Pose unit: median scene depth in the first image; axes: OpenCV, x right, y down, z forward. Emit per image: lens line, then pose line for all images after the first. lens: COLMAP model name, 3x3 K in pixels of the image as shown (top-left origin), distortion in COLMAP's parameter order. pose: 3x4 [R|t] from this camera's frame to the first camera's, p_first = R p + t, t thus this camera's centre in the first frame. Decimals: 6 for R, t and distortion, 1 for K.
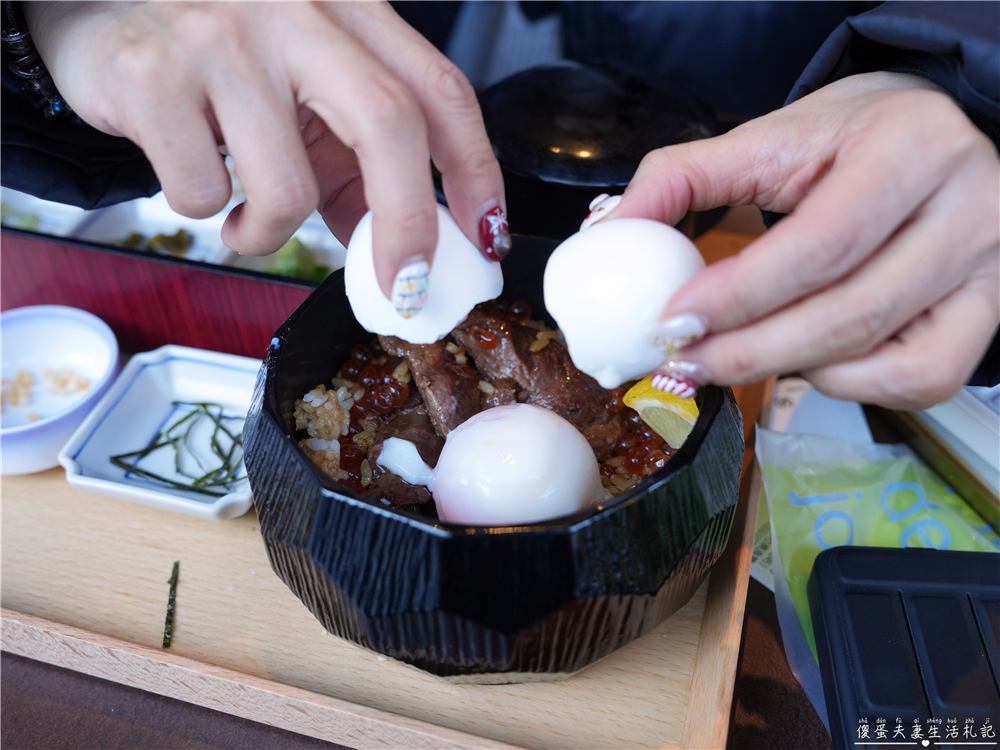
lens RADIAL K [[942.9, 0, 500.0], [0, 942.9, 375.0], [0, 0, 1]] dist [0.000489, 0.000139]
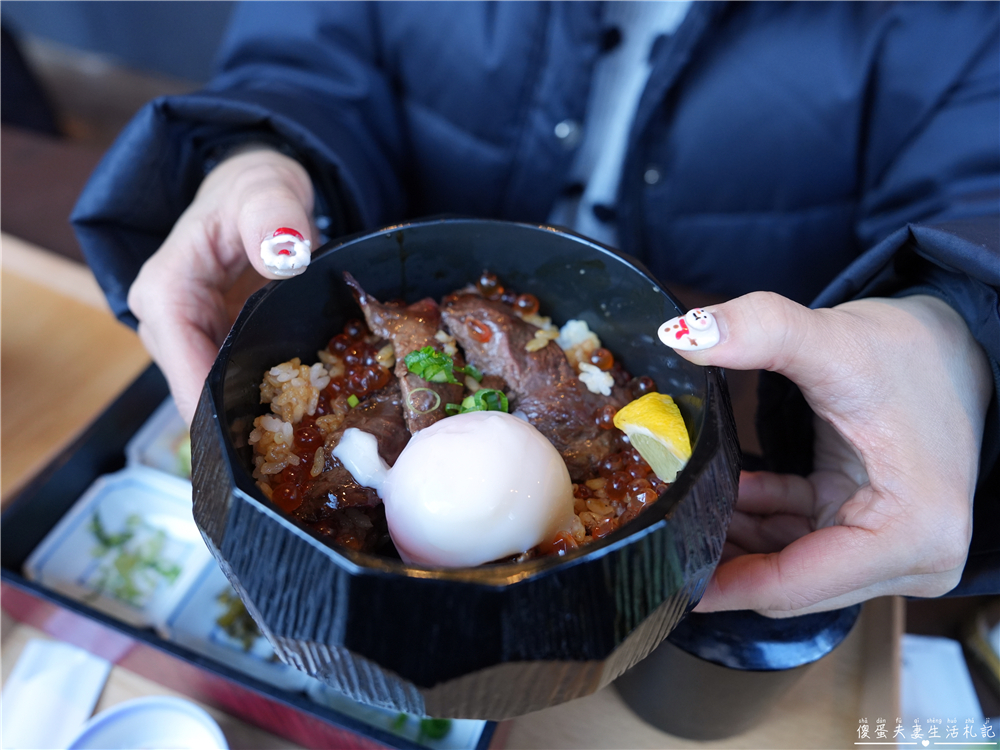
lens RADIAL K [[719.0, 0, 500.0], [0, 719.0, 375.0], [0, 0, 1]] dist [0.000496, -0.000216]
pose [[0.986019, 0.136584, -0.095456, 0.082745], [-0.131234, 0.989518, 0.060268, -0.042898], [0.102687, -0.046898, 0.993607, 0.299926]]
